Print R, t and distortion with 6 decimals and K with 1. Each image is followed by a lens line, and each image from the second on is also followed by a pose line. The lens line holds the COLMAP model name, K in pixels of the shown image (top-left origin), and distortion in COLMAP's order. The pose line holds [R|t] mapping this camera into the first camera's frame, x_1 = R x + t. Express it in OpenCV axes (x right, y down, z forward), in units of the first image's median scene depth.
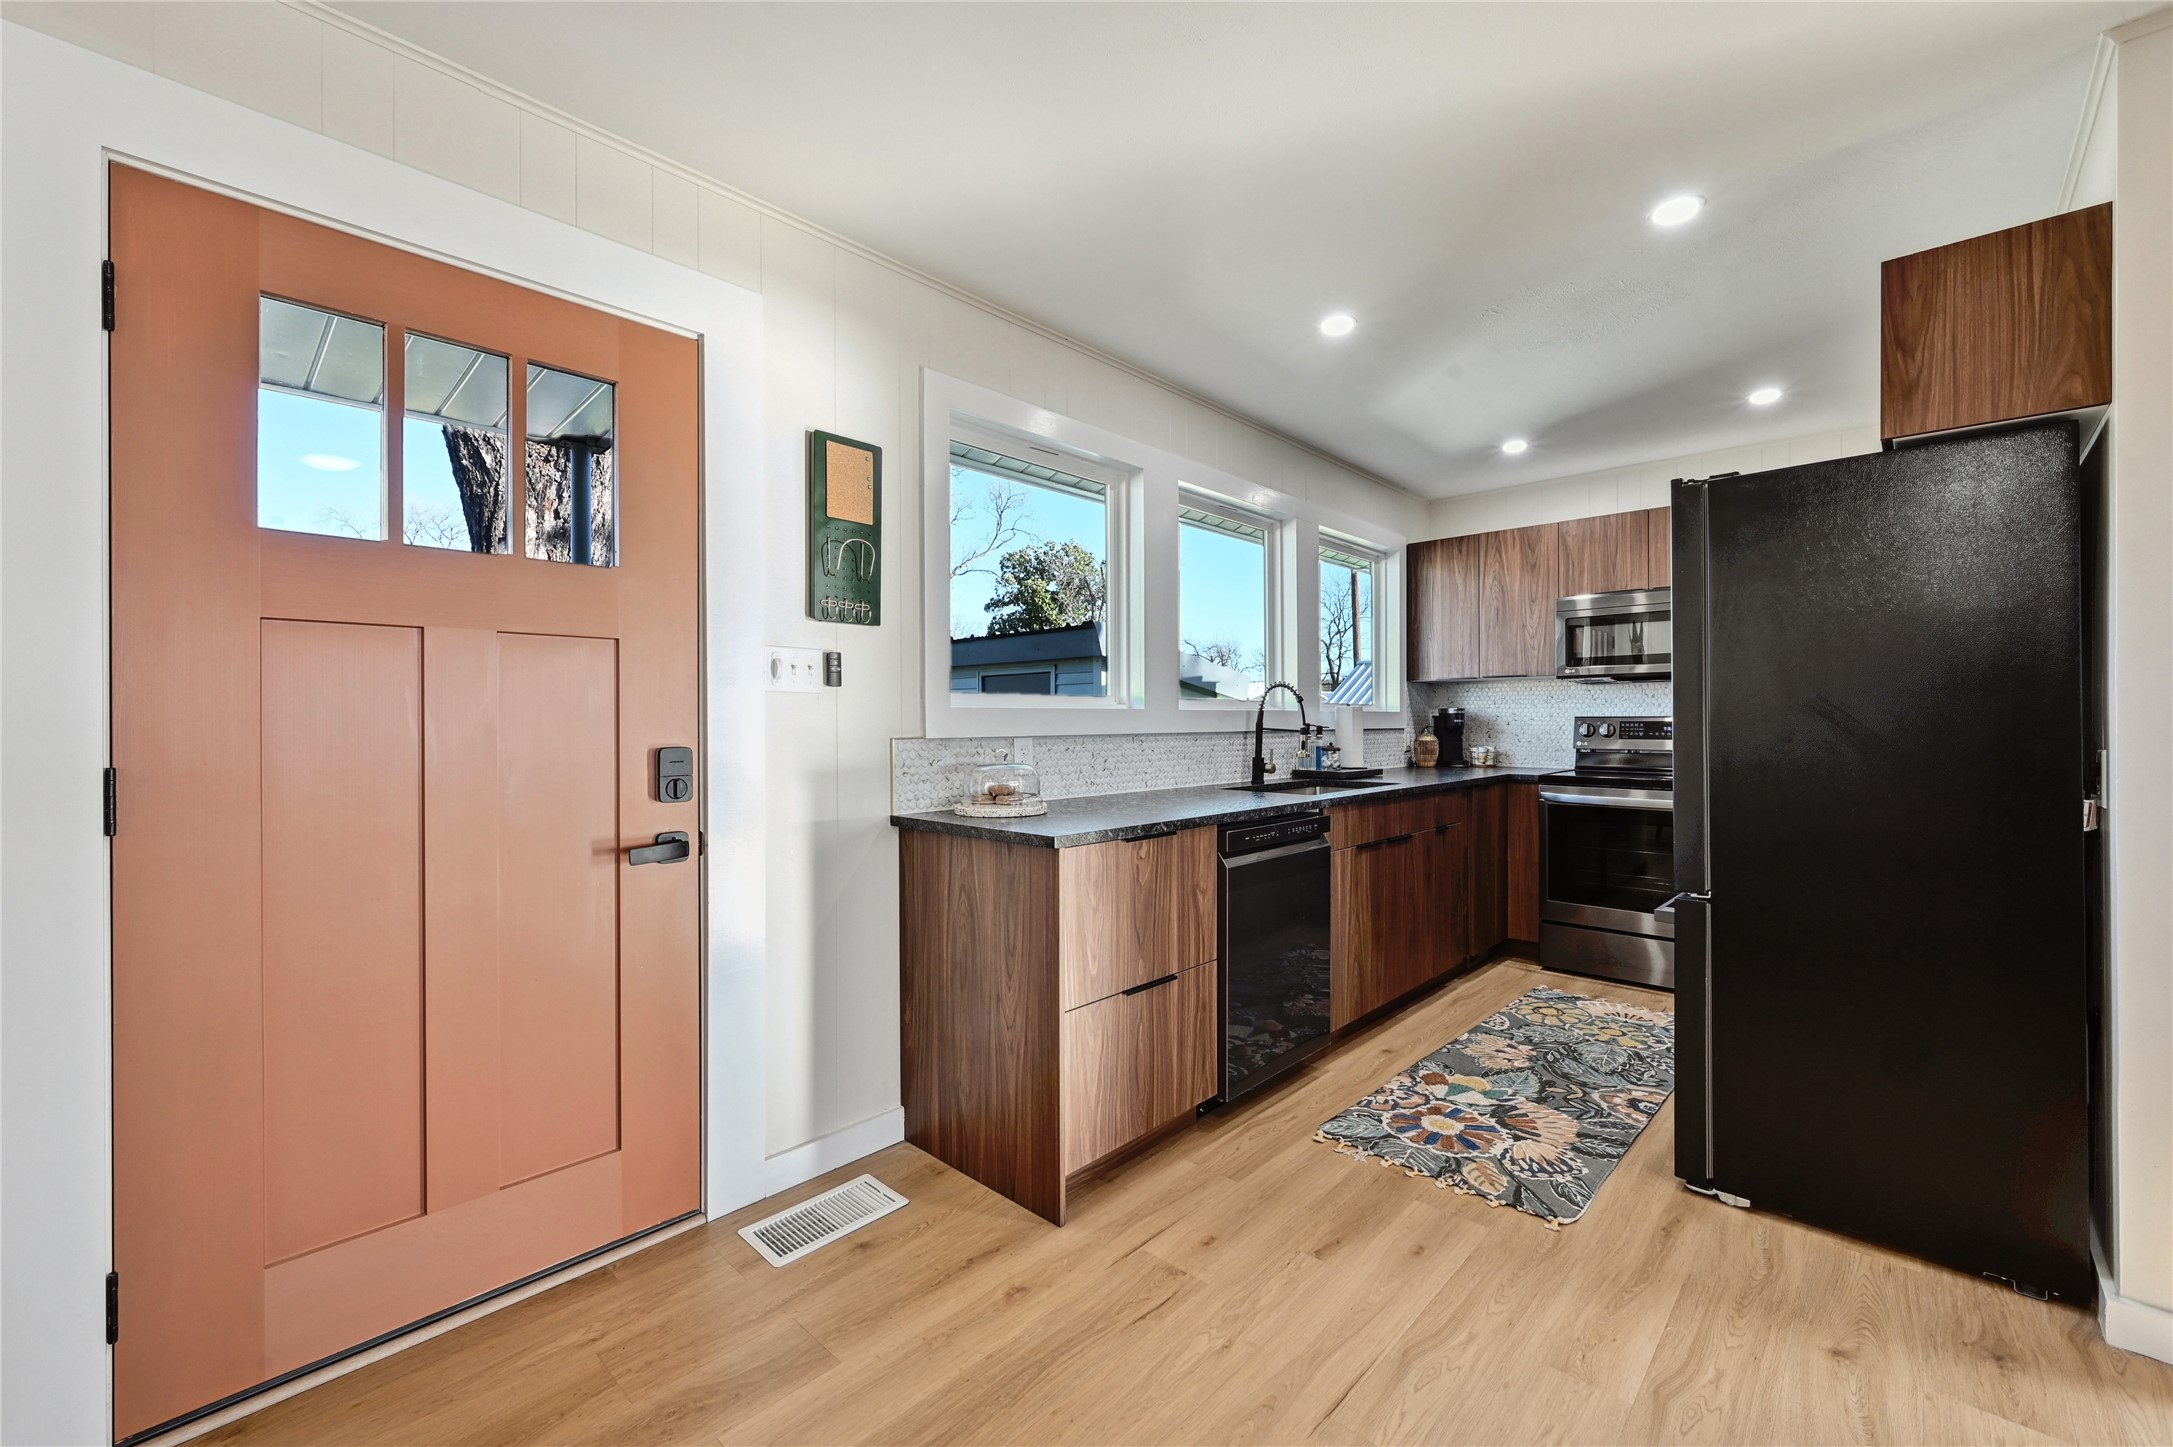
lens RADIAL K [[875.1, 0, 1086.5], [0, 875.1, 723.5], [0, 0, 1]] dist [-0.000115, 0.000073]
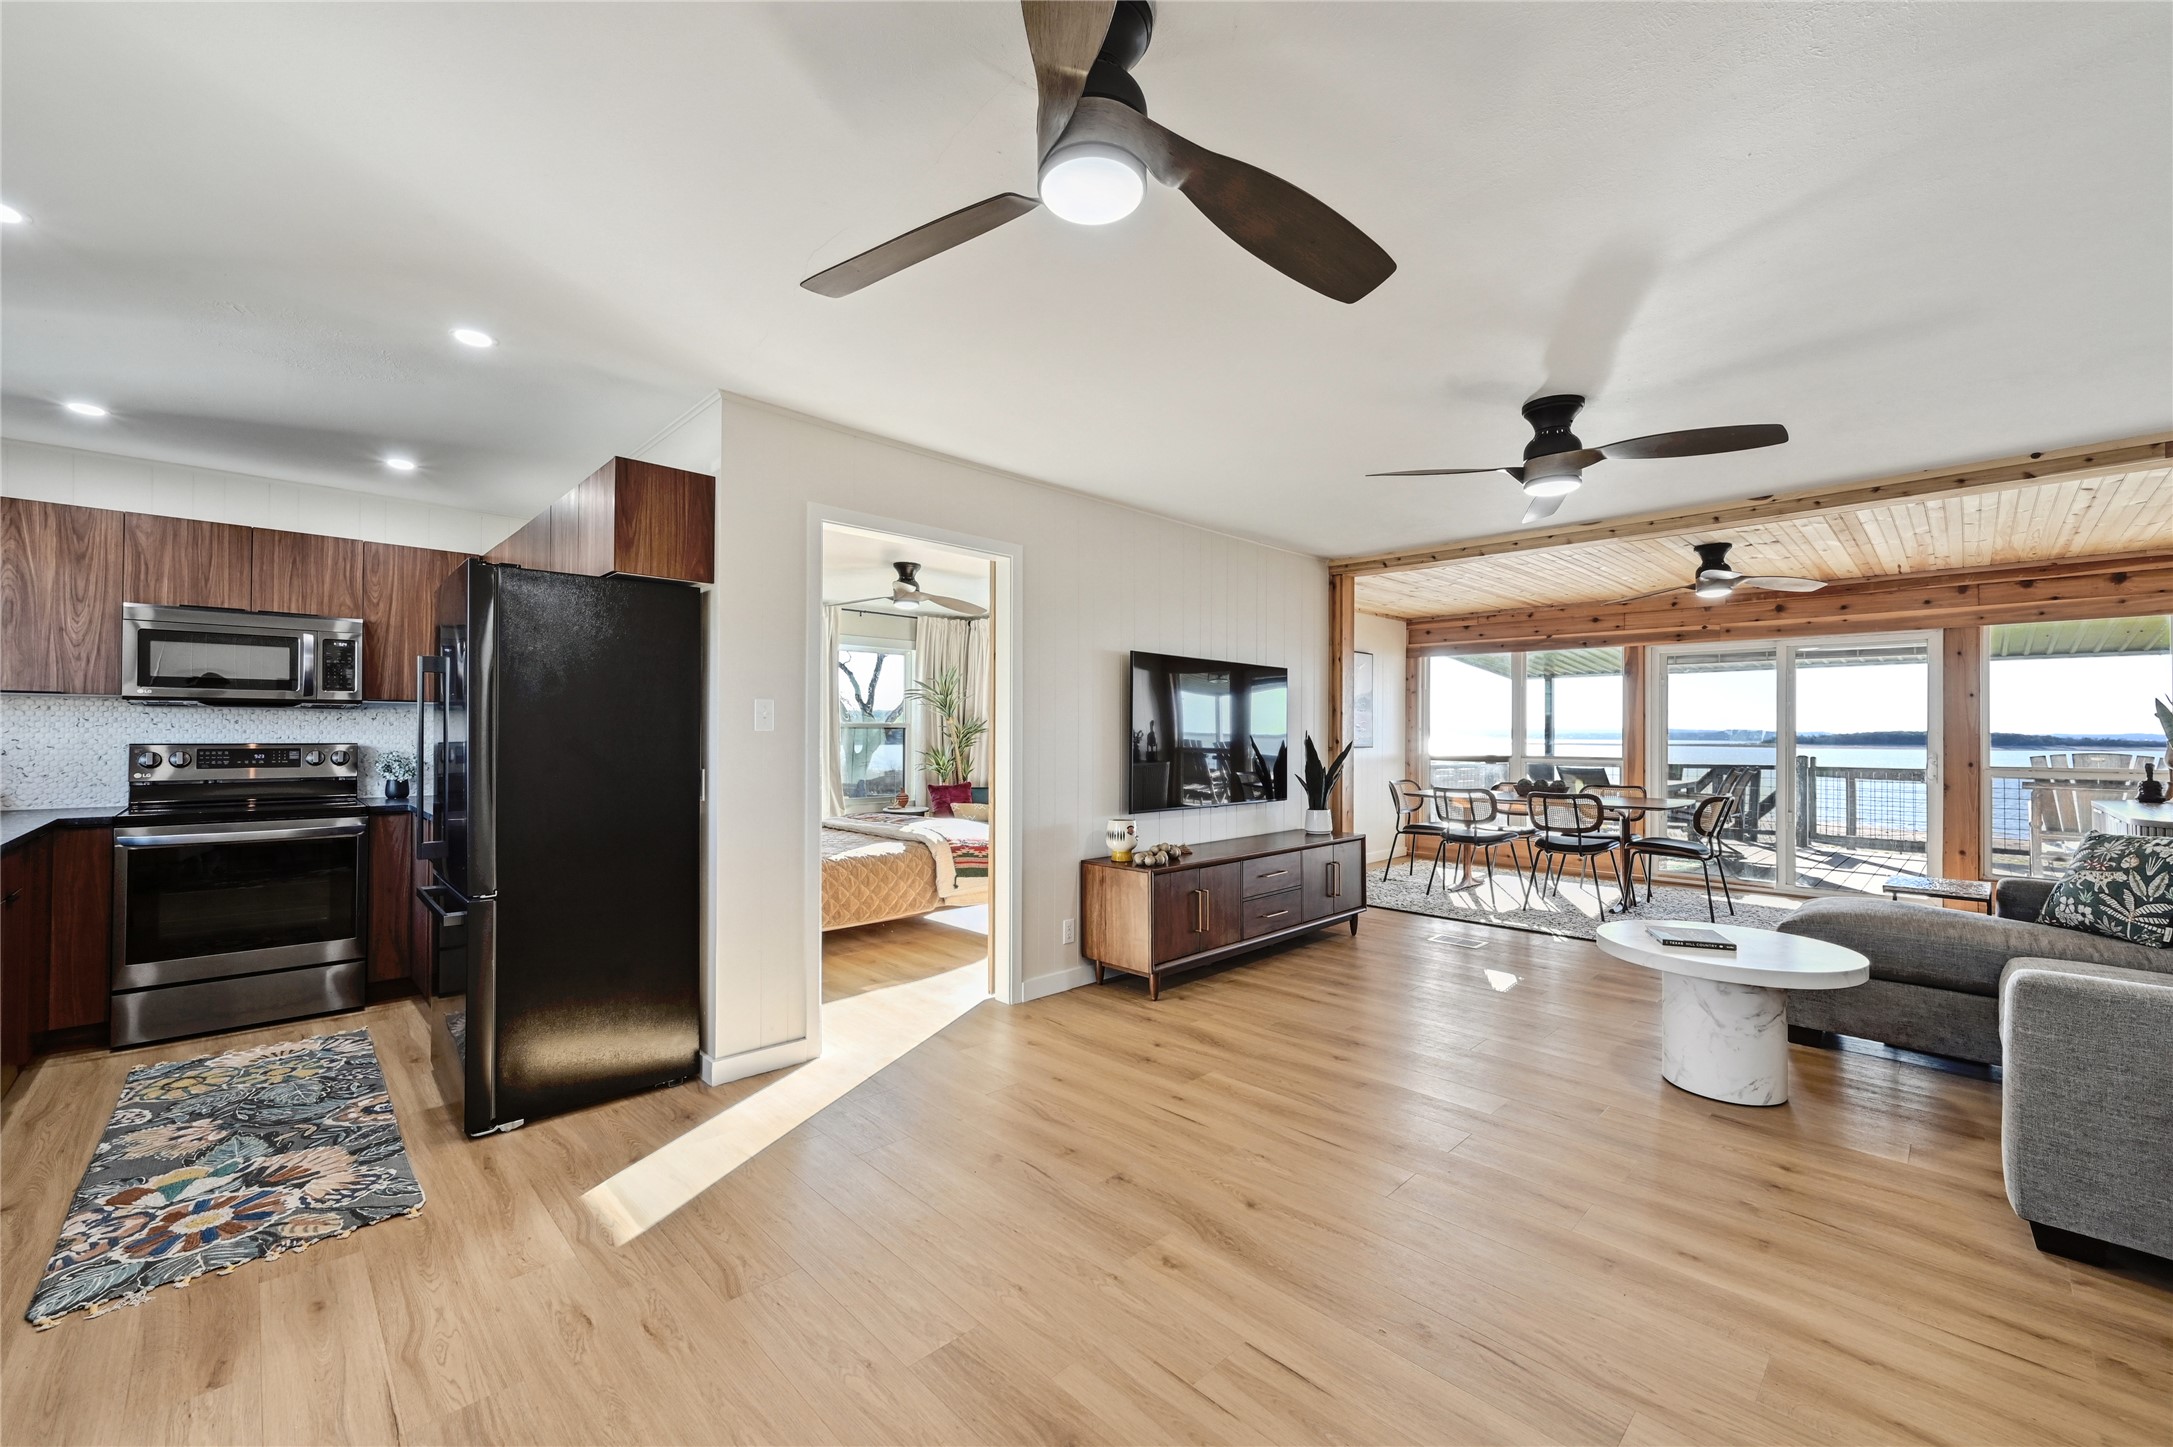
lens RADIAL K [[875.1, 0, 1086.5], [0, 875.1, 723.5], [0, 0, 1]] dist [-0.000115, 0.000073]
pose [[0.040136, 0.014975, 0.999082, -0.404616], [0.001869, 0.999885, -0.015062, -0.021491], [-0.999192, 0.002472, 0.040104, 0.075448]]
